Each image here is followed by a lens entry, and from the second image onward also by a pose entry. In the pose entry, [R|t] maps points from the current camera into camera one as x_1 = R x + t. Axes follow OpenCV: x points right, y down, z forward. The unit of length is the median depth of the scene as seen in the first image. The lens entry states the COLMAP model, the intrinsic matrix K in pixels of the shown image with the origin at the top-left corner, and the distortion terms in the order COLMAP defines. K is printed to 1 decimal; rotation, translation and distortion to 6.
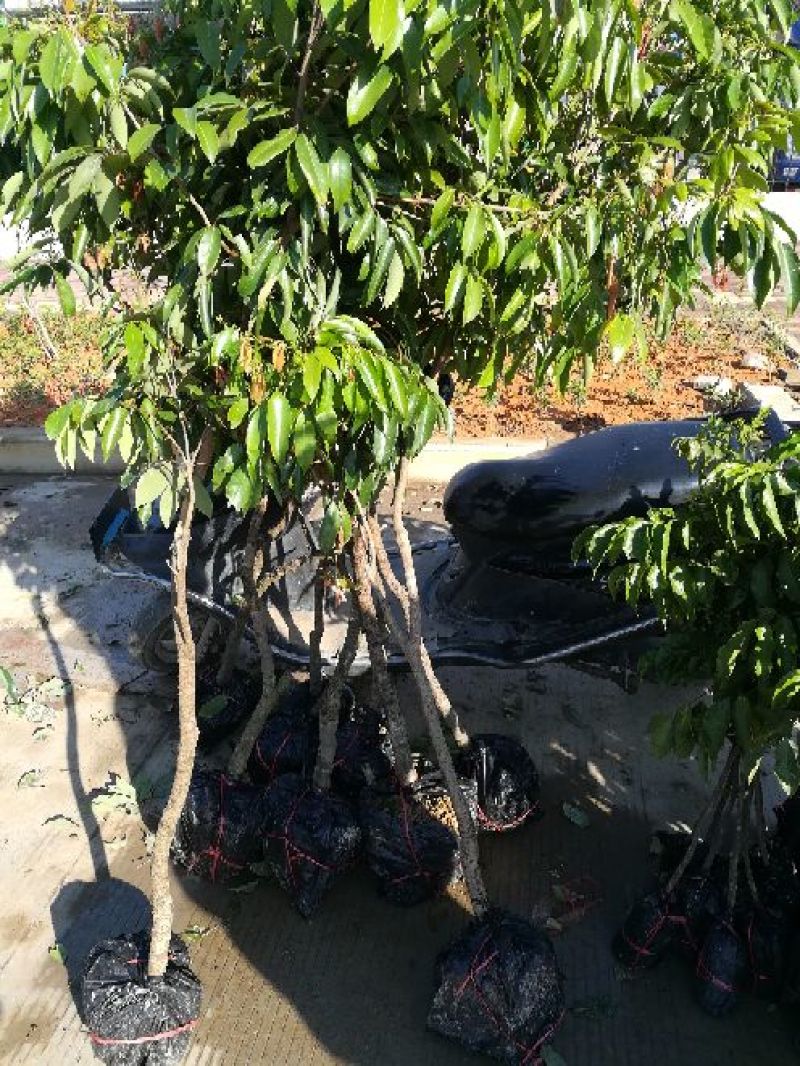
lens RADIAL K [[825.7, 0, 400.0], [0, 825.7, 533.0], [0, 0, 1]] dist [-0.041990, 0.054062]
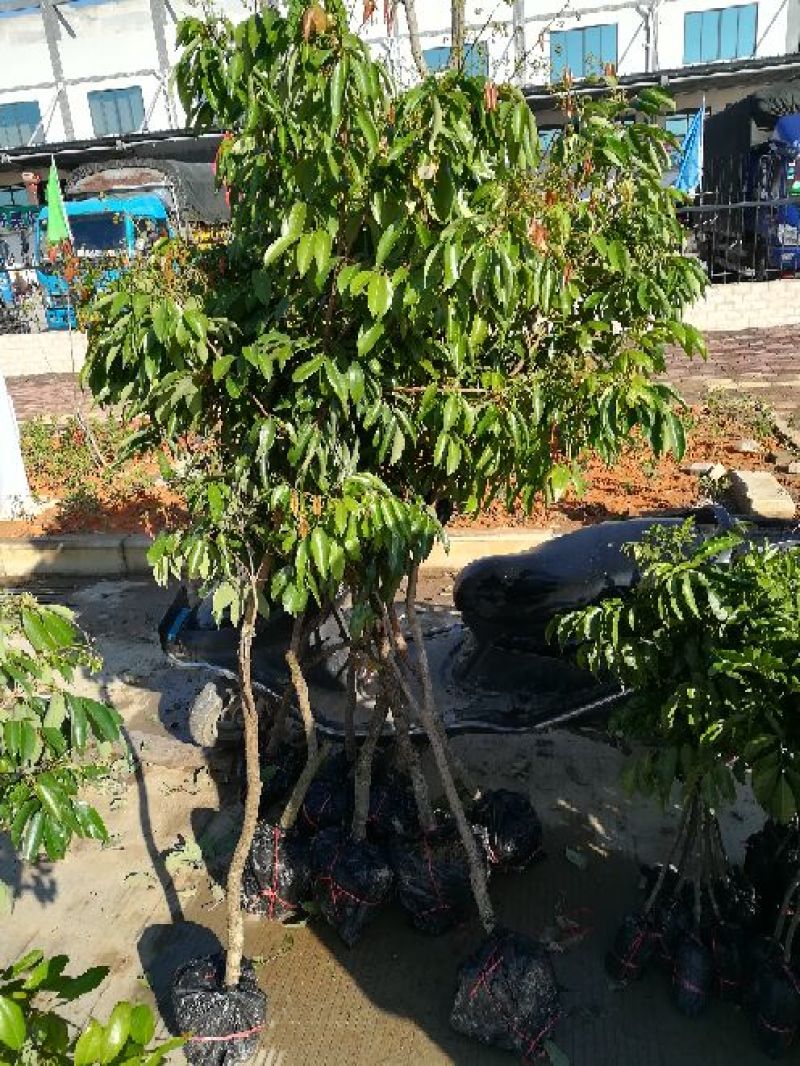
lens RADIAL K [[1020.4, 0, 400.0], [0, 1020.4, 533.0], [0, 0, 1]] dist [-0.002228, -0.013363]
pose [[0.998115, -0.038468, -0.047824, 0.067750], [0.035107, 0.996983, -0.069226, -0.035296], [0.050343, 0.067416, 0.996454, -0.655505]]
